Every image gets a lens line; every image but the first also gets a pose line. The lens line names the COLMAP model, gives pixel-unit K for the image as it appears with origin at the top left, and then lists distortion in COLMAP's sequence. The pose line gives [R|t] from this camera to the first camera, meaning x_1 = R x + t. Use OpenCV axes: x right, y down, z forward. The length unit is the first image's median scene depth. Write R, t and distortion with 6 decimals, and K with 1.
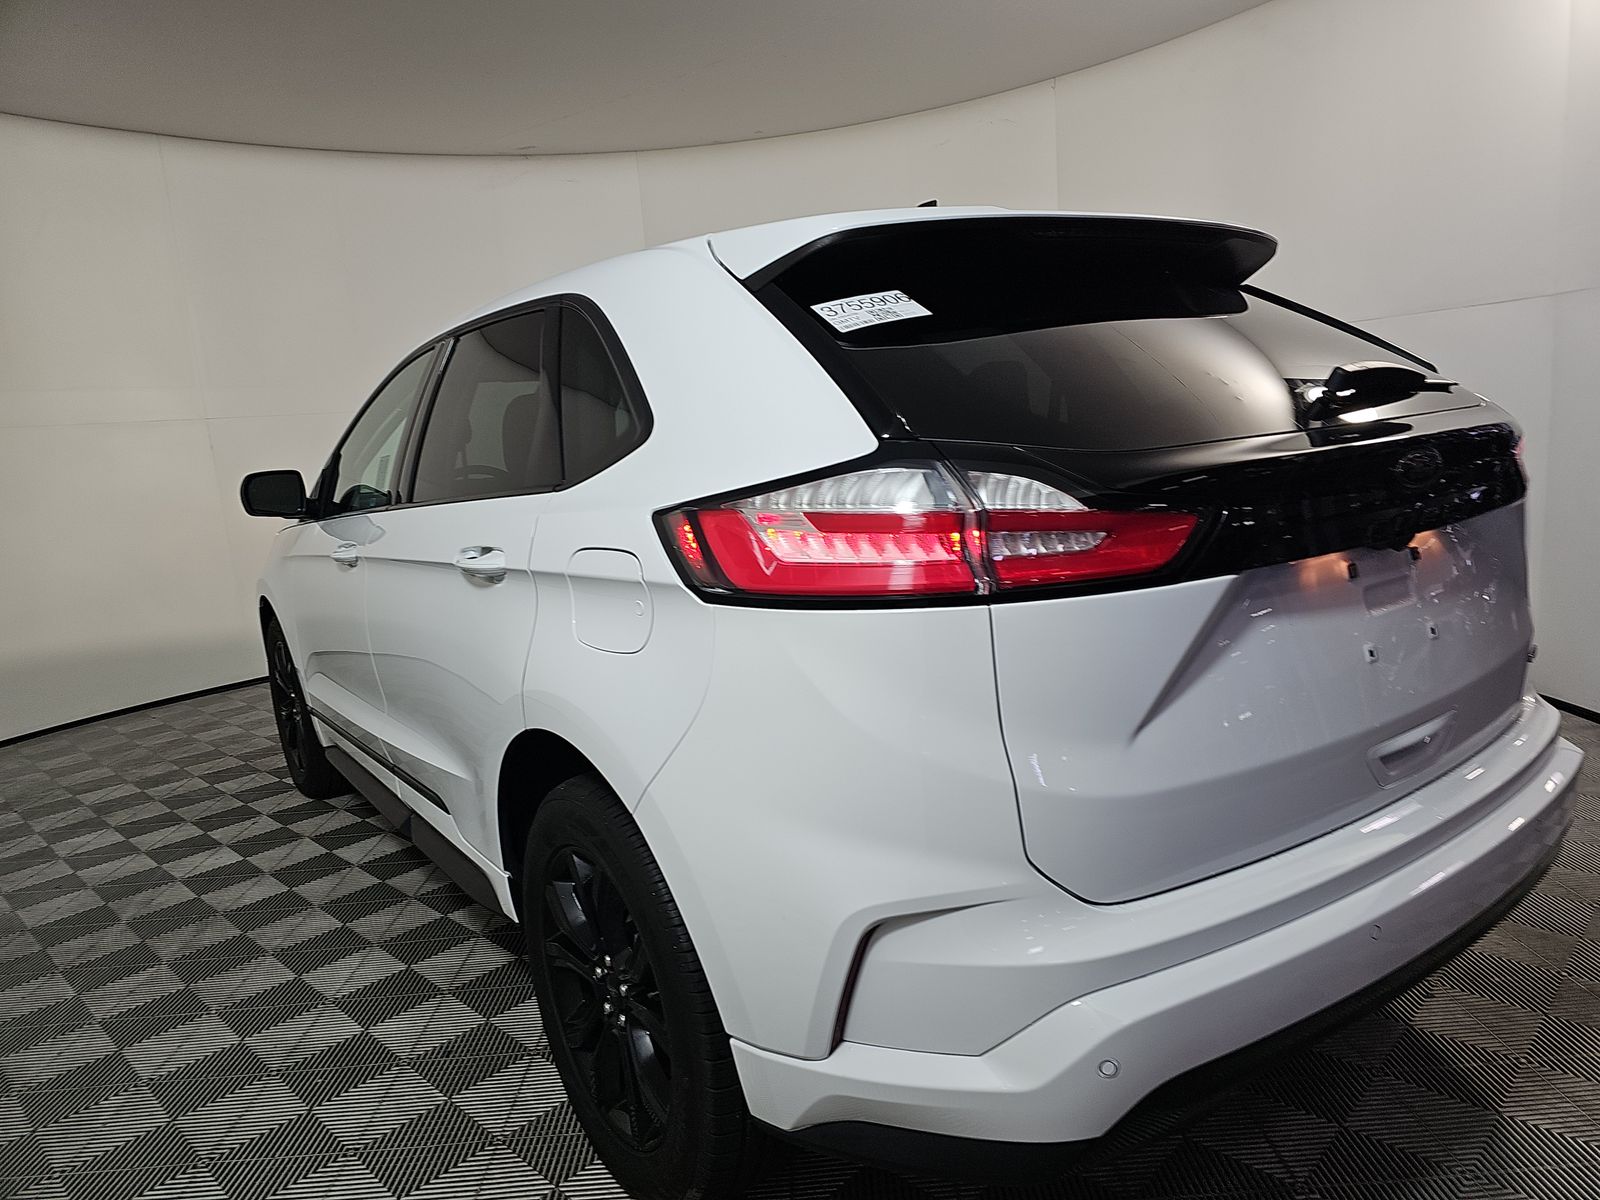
lens RADIAL K [[1077.9, 0, 800.0], [0, 1077.9, 600.0], [0, 0, 1]] dist [0.001003, 0.000092]
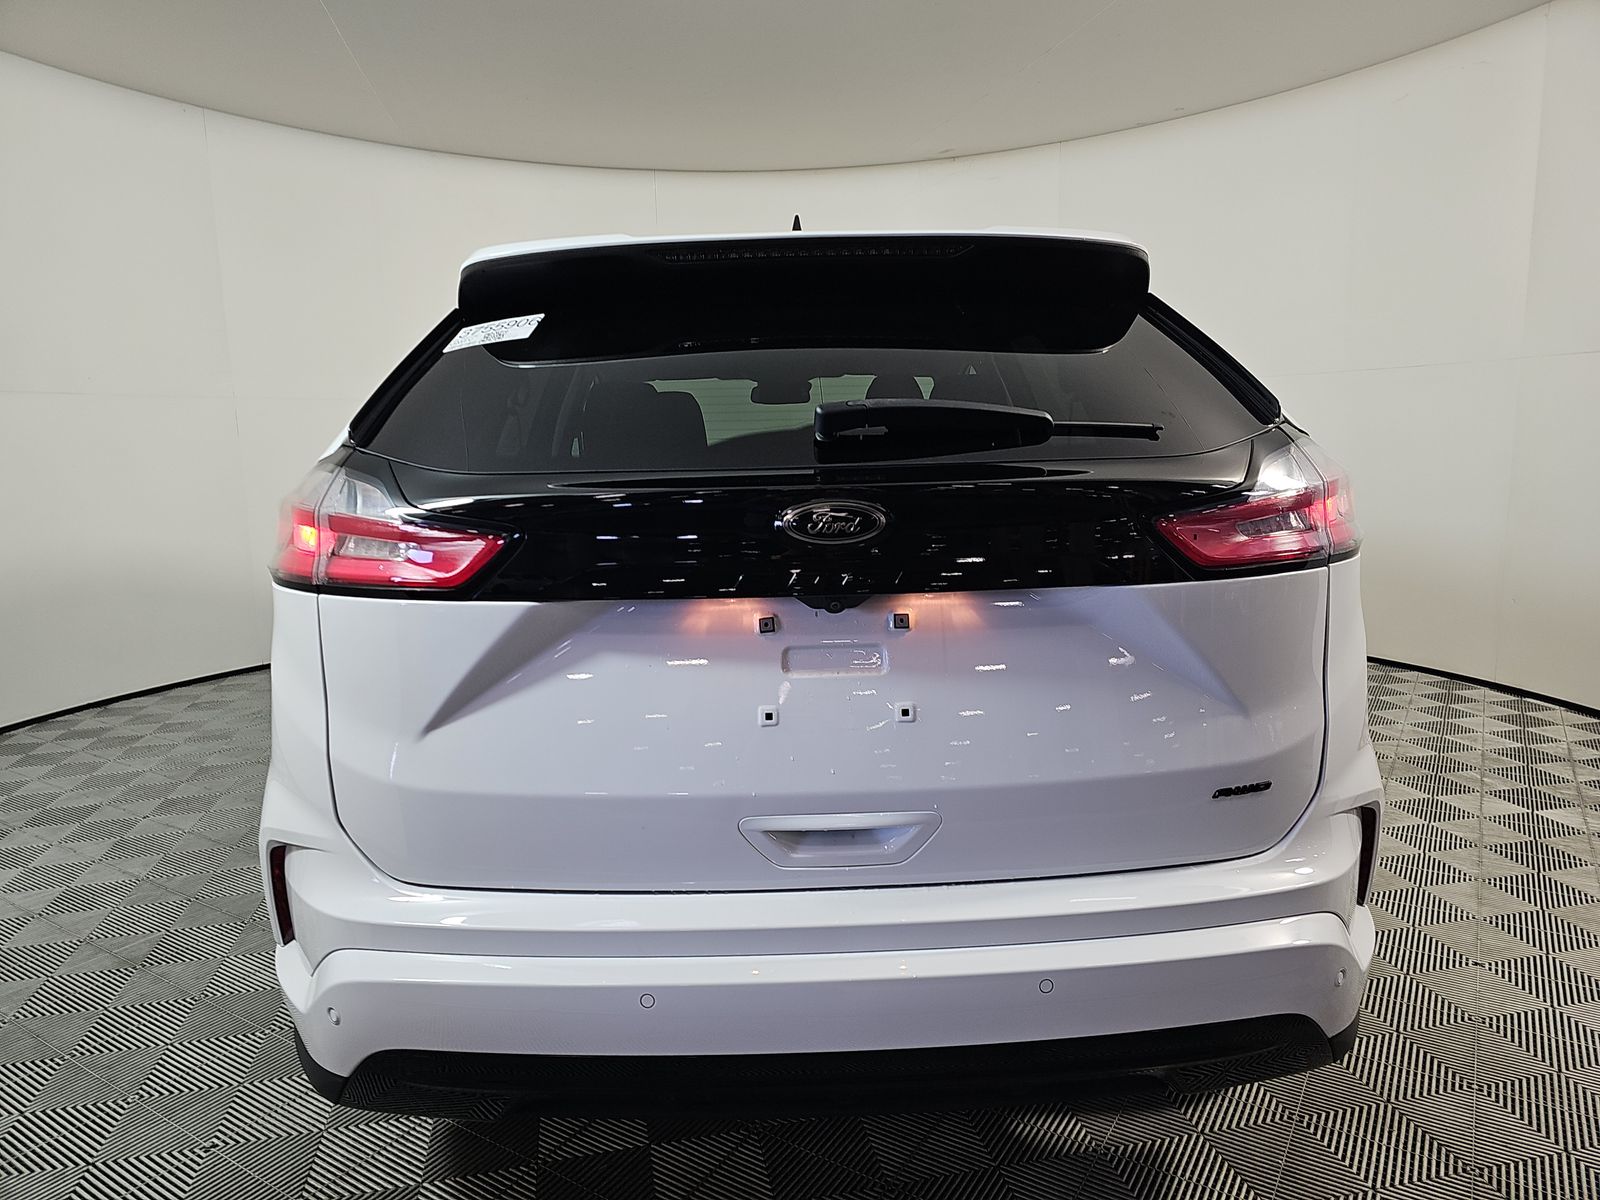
lens RADIAL K [[1068.7, 0, 800.0], [0, 1068.7, 600.0], [0, 0, 1]] dist [0.060598, 0.000283]
pose [[0.835918, 0.141436, -0.530317, 1.022005], [-0.135857, 0.989479, 0.049748, -0.097907], [0.531774, 0.030462, 0.846339, 0.239399]]
